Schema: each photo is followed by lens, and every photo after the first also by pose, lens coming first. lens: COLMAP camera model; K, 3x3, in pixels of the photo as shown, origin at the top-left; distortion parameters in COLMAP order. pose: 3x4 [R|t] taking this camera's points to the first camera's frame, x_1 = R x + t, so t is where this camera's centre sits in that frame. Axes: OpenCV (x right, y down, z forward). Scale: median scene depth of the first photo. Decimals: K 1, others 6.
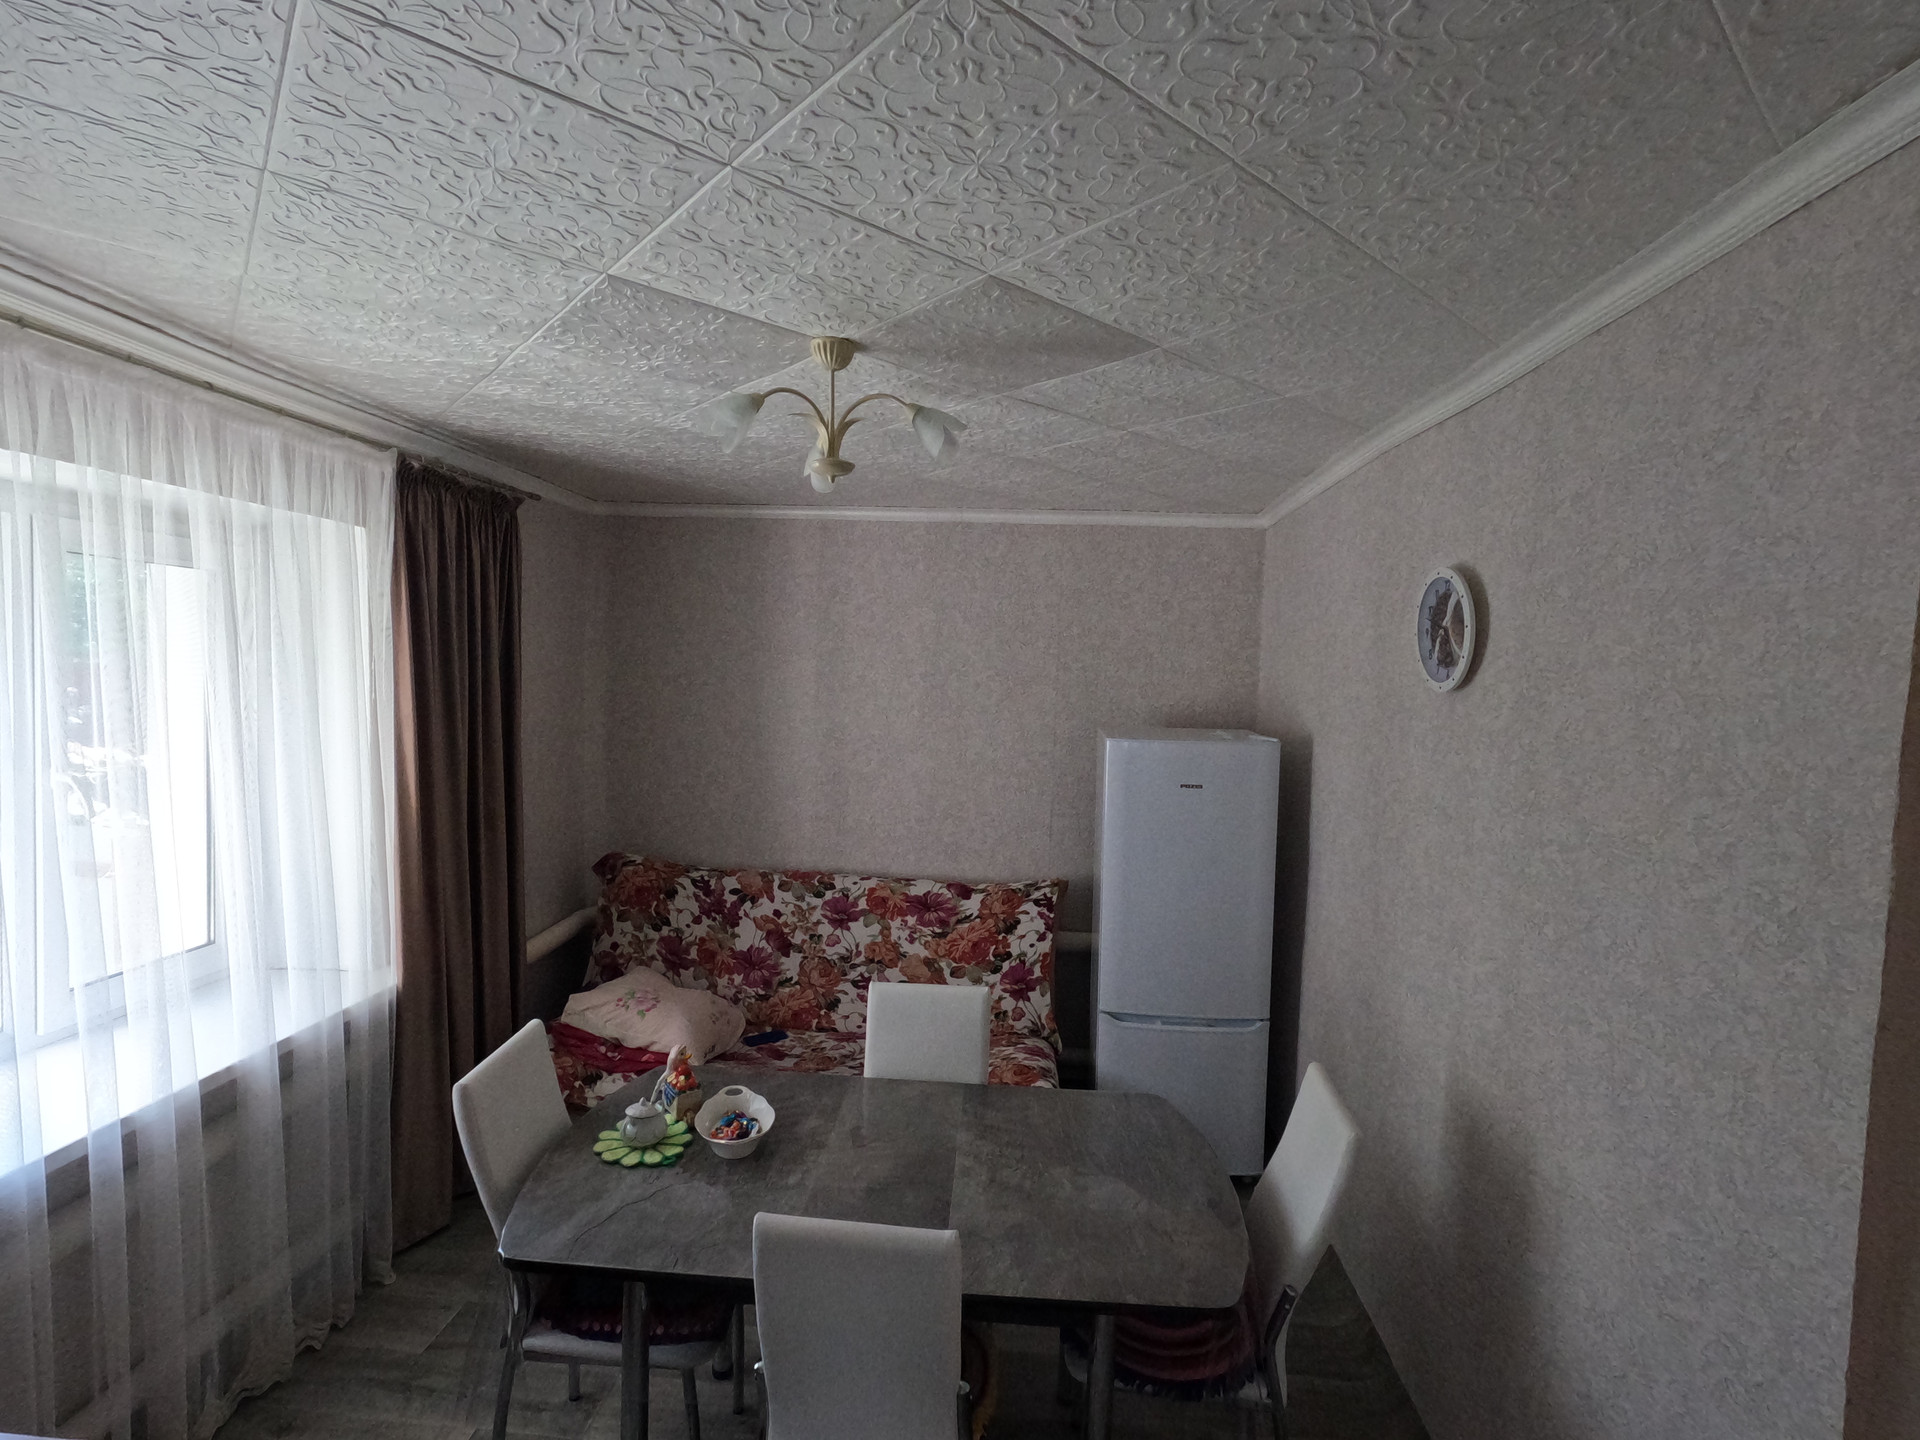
lens RADIAL K [[919.7, 0, 957.1], [0, 919.7, 718.8], [0, 0, 1]] dist [0.000116, 0.000802]
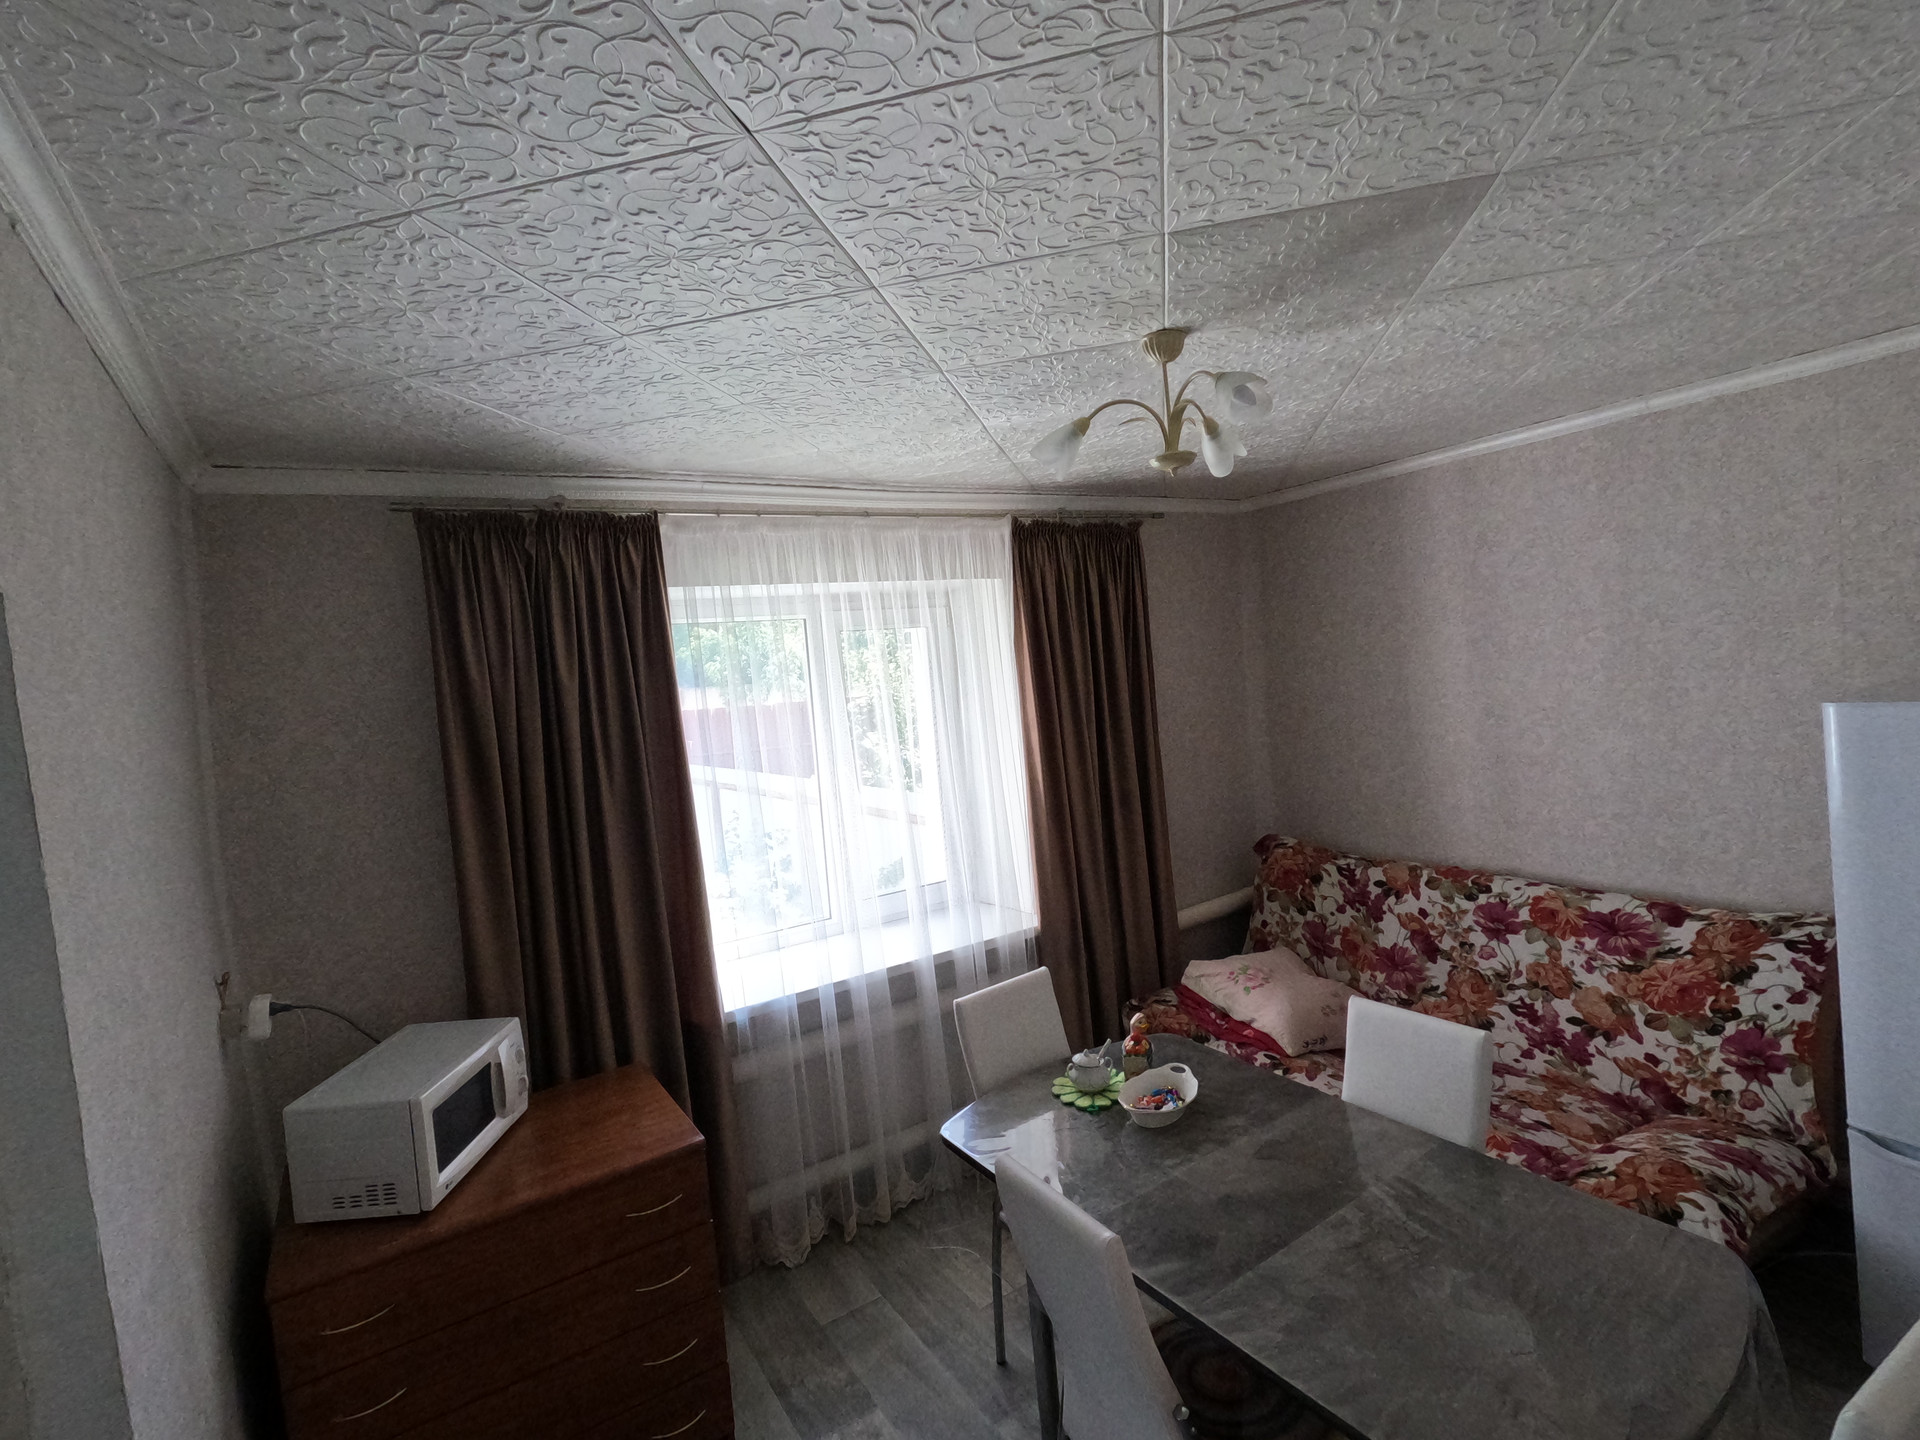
lens RADIAL K [[919.7, 0, 957.1], [0, 919.7, 718.8], [0, 0, 1]] dist [0.000116, 0.000802]
pose [[0.591325, -0.041876, -0.805345, 0.271664], [0.064908, 0.997882, -0.004229, -0.003441], [0.803817, -0.049773, 0.592791, 0.111896]]
